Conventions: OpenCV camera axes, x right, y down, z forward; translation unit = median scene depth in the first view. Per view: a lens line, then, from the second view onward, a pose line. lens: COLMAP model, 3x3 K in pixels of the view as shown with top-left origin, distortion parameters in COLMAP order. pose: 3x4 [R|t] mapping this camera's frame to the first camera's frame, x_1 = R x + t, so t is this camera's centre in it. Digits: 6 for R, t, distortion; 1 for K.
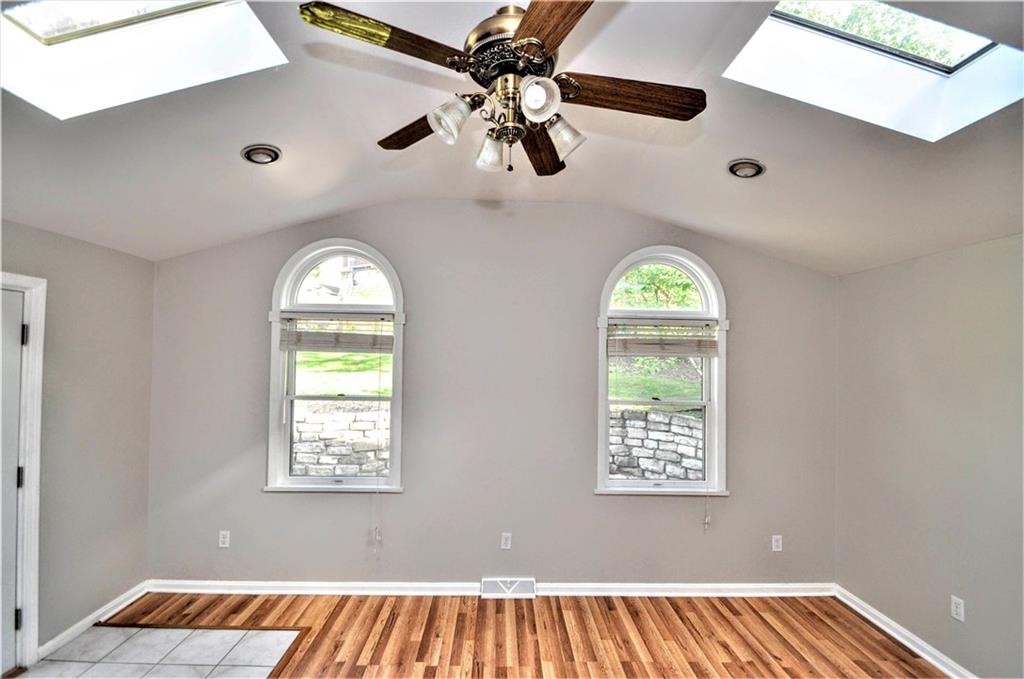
lens RADIAL K [[449.5, 0, 509.7], [0, 449.5, 348.2], [0, 0, 1]] dist [-0.000017, -0.000413]
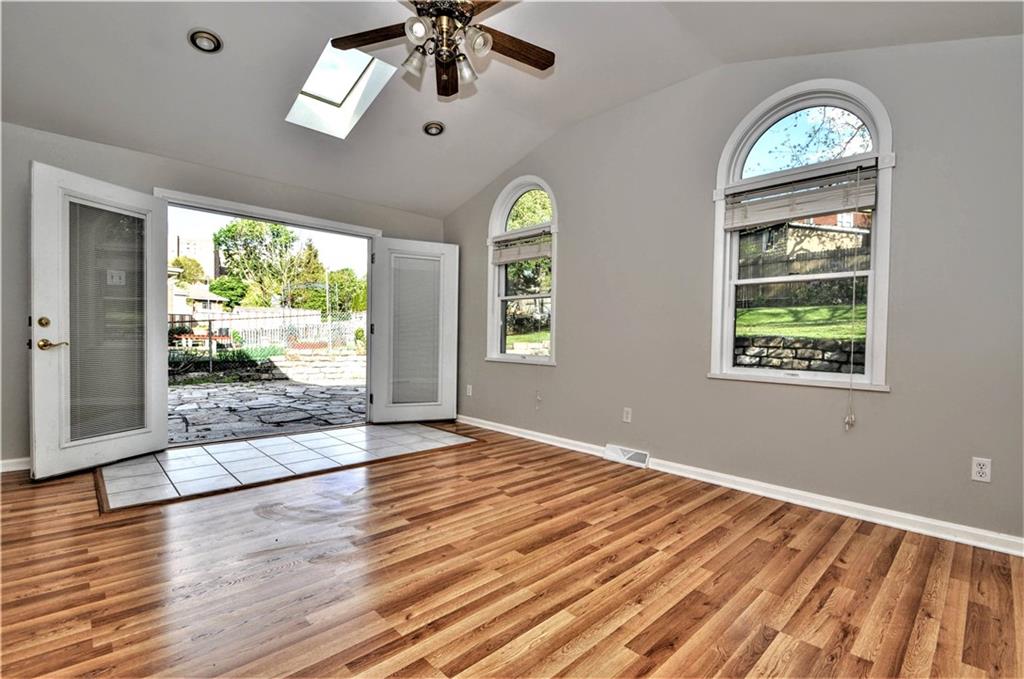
lens RADIAL K [[458.9, 0, 512.0], [0, 458.9, 339.5], [0, 0, 1]] dist [0.001407, 0.000049]
pose [[0.676318, 0.003476, -0.736601, 0.706484], [-0.004145, 0.999991, 0.000913, 0.275728], [0.736598, 0.002436, 0.676327, 0.036211]]
